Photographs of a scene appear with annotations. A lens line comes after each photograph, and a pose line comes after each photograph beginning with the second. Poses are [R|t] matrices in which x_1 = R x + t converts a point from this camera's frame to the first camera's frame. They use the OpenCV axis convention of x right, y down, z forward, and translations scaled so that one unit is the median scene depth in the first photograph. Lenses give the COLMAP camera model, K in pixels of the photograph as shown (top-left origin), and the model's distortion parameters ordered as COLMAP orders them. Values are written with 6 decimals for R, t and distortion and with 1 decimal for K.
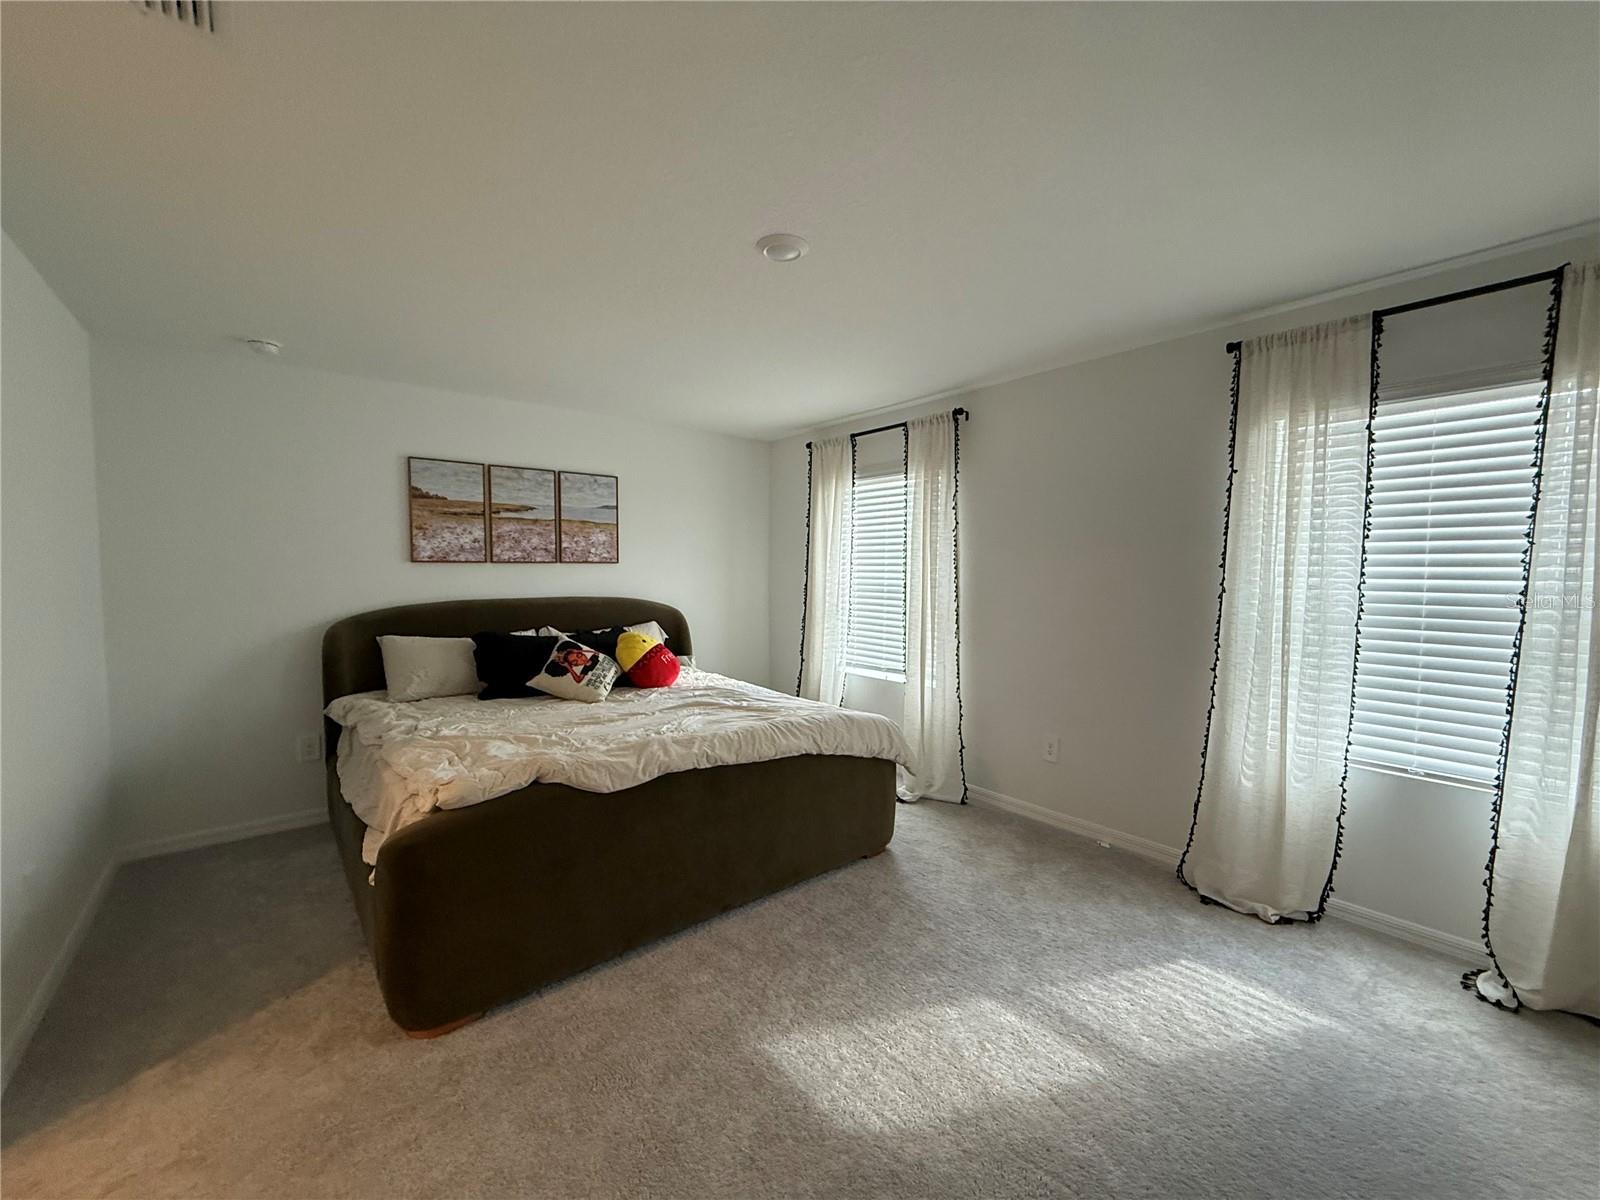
lens RADIAL K [[636.1, 0, 790.0], [0, 636.1, 598.6], [0, 0, 1]] dist [0.002234, -0.000324]
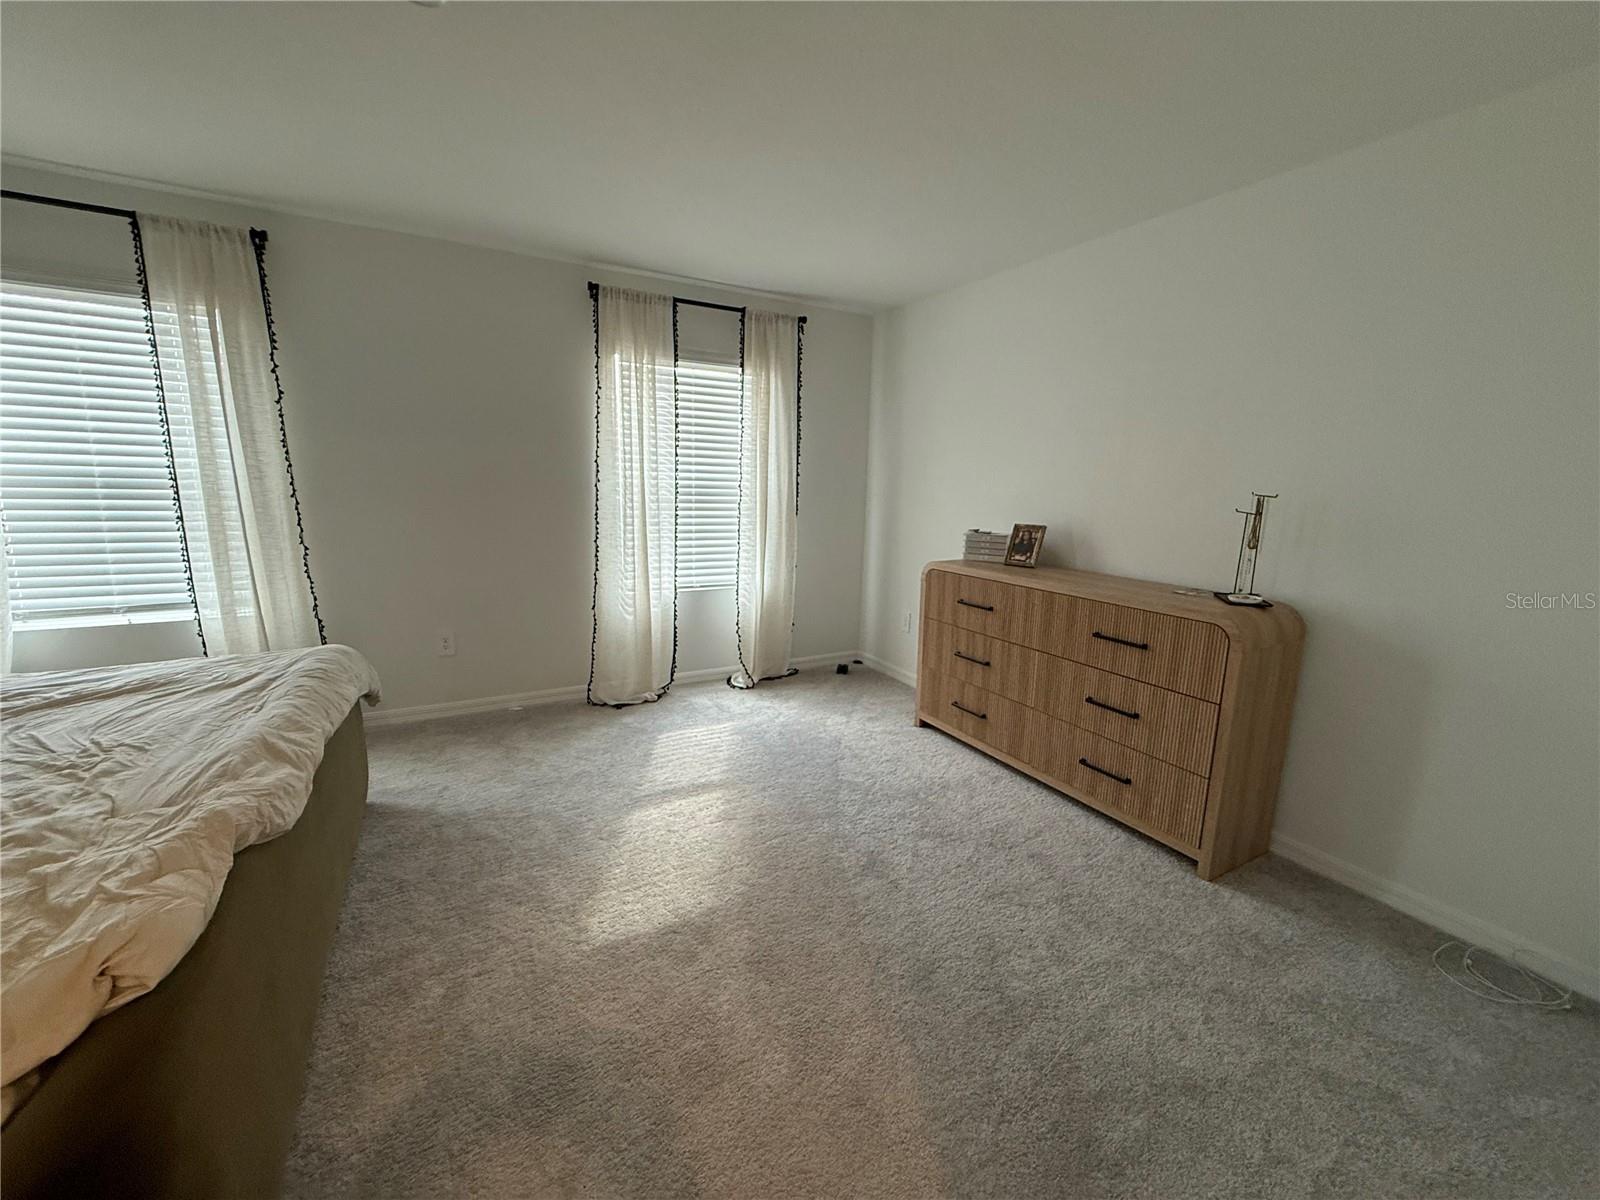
lens RADIAL K [[636.1, 0, 803.5], [0, 636.1, 602.1], [0, 0, 1]] dist [0.002234, -0.000324]
pose [[0.181470, -0.182850, 0.966248, -0.413827], [0.023429, 0.983087, 0.181636, 0.003711], [-0.983117, -0.010323, 0.182684, 0.249661]]
